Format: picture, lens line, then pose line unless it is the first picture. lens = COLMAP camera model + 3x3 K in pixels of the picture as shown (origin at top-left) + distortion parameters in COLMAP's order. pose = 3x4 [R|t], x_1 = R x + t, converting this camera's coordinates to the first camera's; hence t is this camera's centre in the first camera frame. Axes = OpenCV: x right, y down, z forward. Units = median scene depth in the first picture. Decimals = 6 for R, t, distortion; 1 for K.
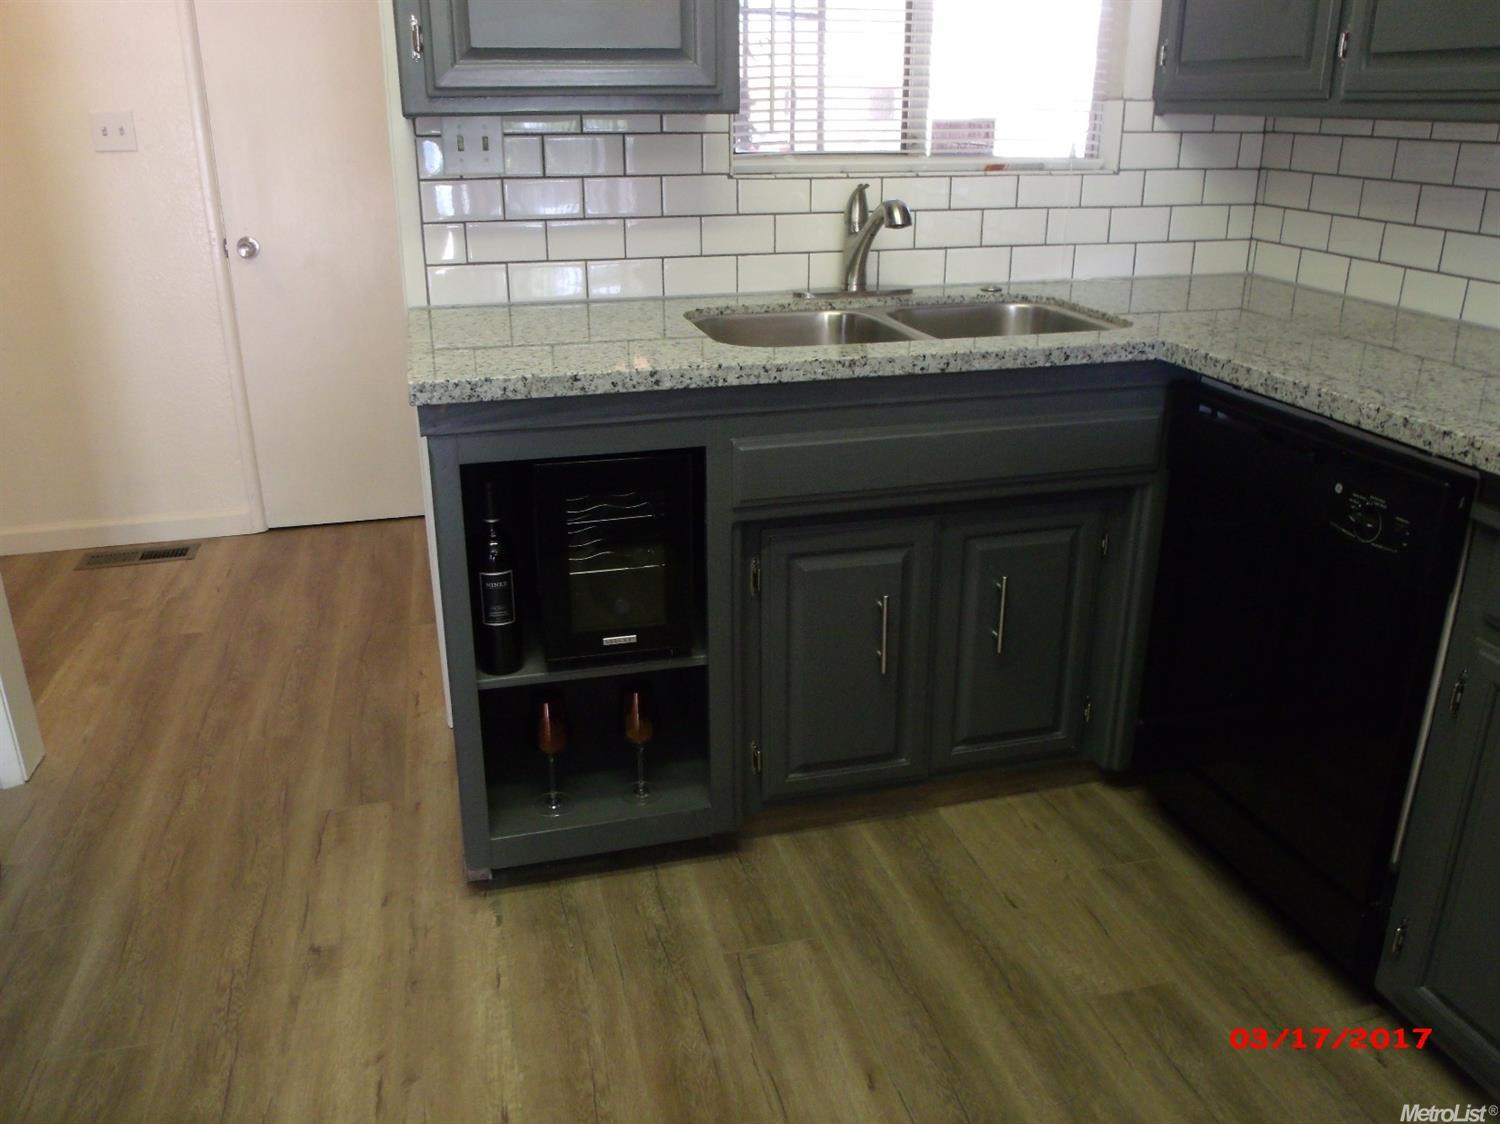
lens RADIAL K [[1178.1, 0, 752.1], [0, 1178.1, 540.1], [0, 0, 1]] dist [-0.048489, -0.000781]
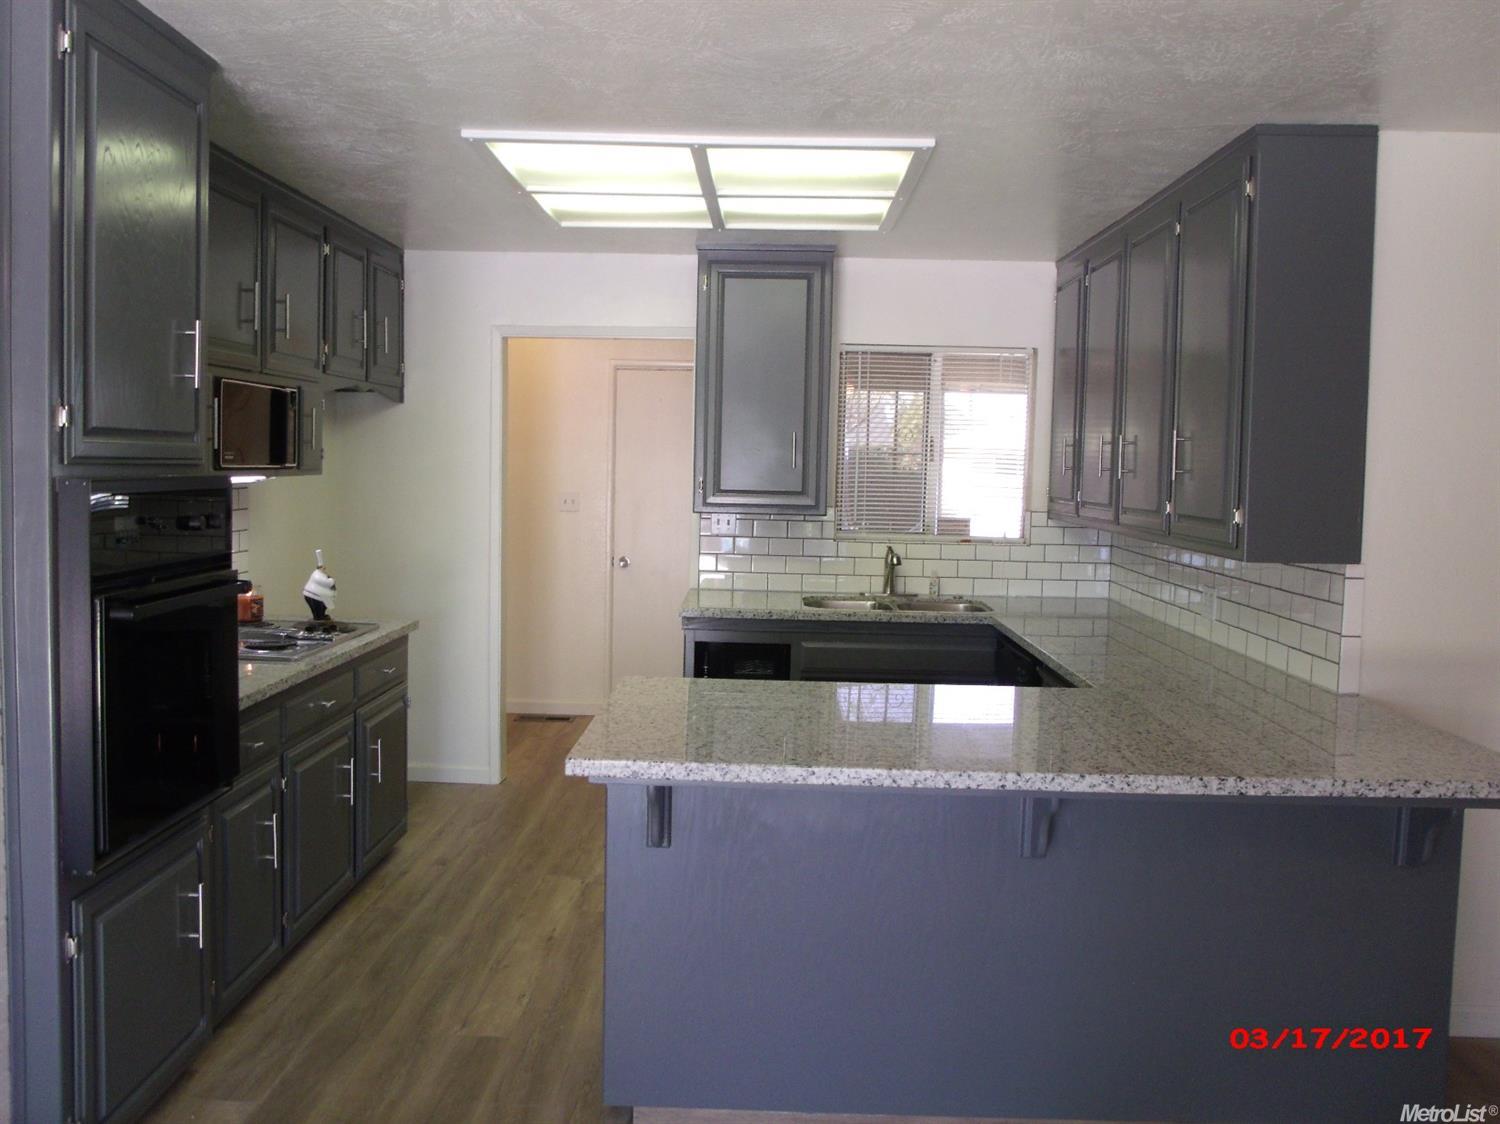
lens RADIAL K [[1178.1, 0, 752.1], [0, 1178.1, 540.1], [0, 0, 1]] dist [-0.048489, -0.000781]
pose [[0.961211, 0.042957, -0.272449, 0.411877], [-0.118477, 0.956329, -0.267206, 0.288305], [0.249072, 0.289120, 0.924323, -1.043175]]
